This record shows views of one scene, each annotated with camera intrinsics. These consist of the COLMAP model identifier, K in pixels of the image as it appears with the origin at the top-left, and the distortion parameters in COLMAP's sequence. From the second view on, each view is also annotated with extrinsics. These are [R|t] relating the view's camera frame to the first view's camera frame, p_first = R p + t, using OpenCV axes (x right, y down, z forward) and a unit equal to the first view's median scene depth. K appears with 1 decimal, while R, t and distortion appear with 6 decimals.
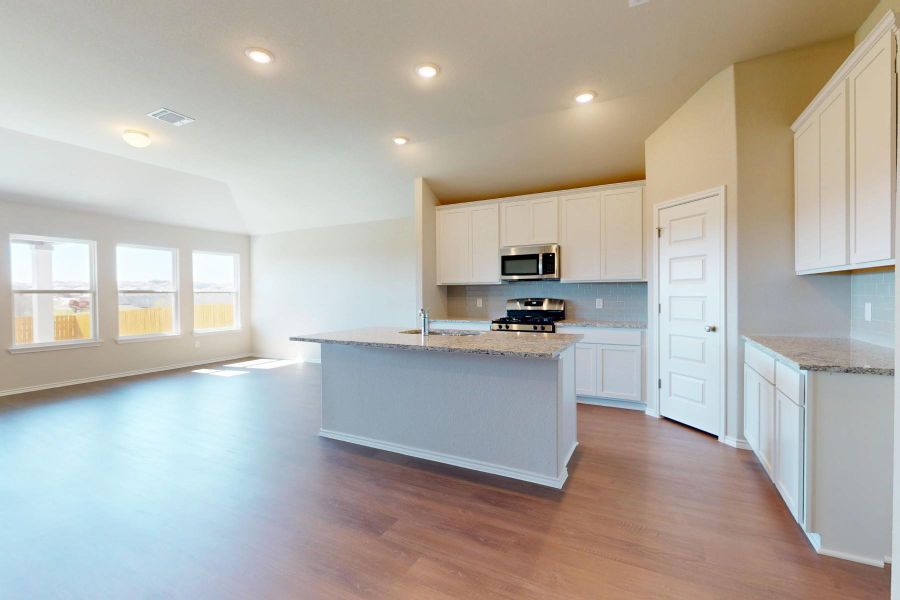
lens RADIAL K [[345.3, 0, 450.8], [0, 345.3, 297.5], [0, 0, 1]] dist [-0.000187, 0.000023]
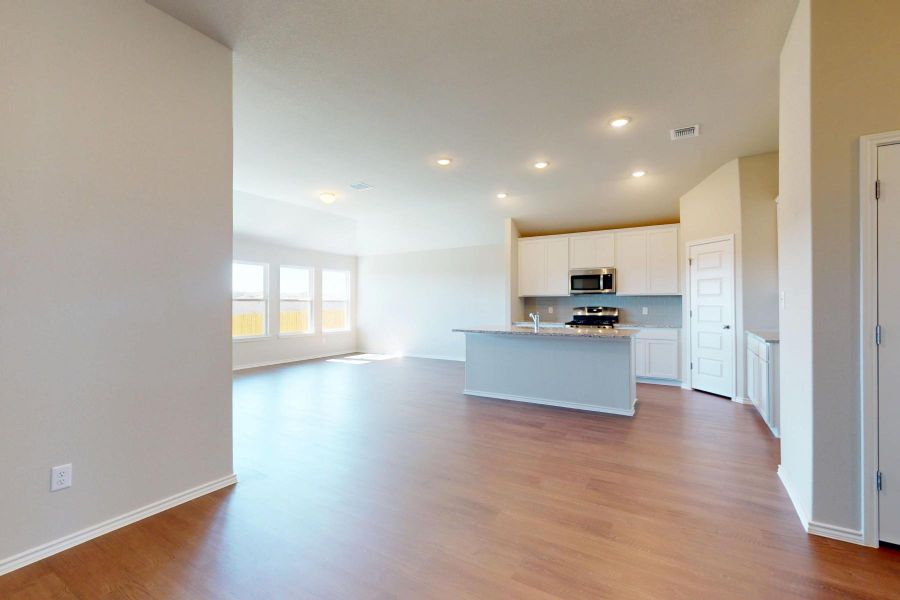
lens RADIAL K [[355.3, 0, 450.0], [0, 355.3, 300.0], [0, 0, 1]] dist [0.000943, 0.000038]
pose [[0.998606, 0.005094, -0.052542, -0.301714], [-0.006173, 0.999773, -0.020398, 0.009108], [0.052426, 0.020694, 0.998410, -0.501879]]
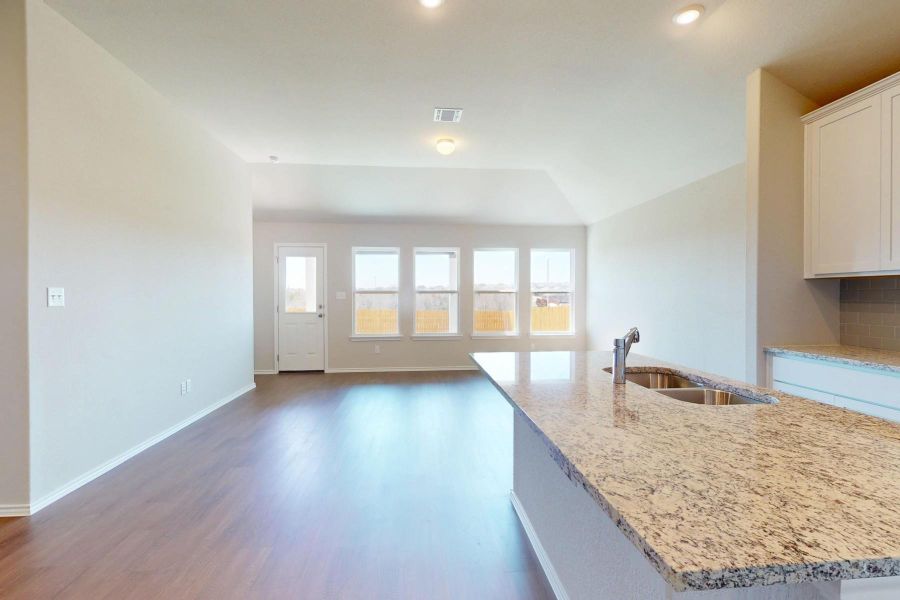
lens RADIAL K [[425.2, 0, 450.0], [0, 425.2, 300.0], [0, 0, 1]] dist [-0.000946, -0.000028]
pose [[0.580444, 0.014533, -0.814171, 0.130941], [-0.011841, 0.999886, 0.009406, -0.004645], [0.814214, 0.004181, 0.580550, 0.210035]]
